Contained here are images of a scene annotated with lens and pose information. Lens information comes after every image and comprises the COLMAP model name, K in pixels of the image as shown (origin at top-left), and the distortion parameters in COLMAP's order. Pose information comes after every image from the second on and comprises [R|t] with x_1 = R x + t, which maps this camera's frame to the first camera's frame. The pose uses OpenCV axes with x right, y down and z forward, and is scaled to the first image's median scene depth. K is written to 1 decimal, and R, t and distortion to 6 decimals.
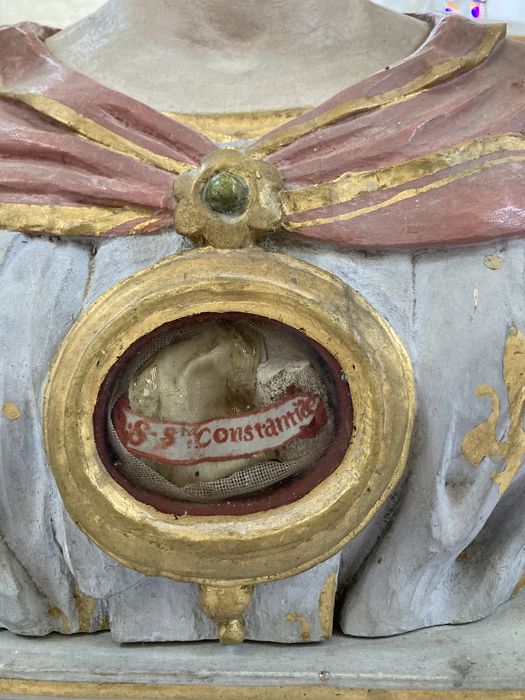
lens RADIAL K [[565.0, 0, 264.4], [0, 565.0, 349.9], [0, 0, 1]] dist [0.015524, -0.020572]
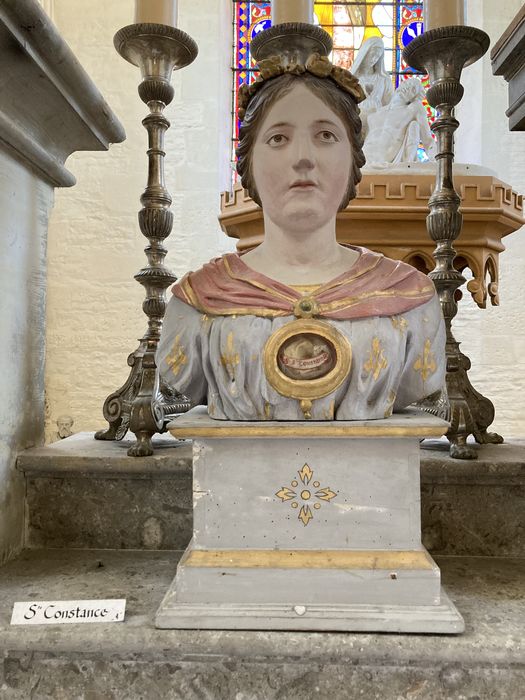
lens RADIAL K [[565.0, 0, 261.8], [0, 565.0, 350.9], [0, 0, 1]] dist [0.015524, -0.020572]
pose [[0.999937, -0.002881, -0.010822, -0.338170], [0.000999, 0.985439, -0.170027, 0.740731], [0.011154, 0.170006, 0.985380, -2.994077]]
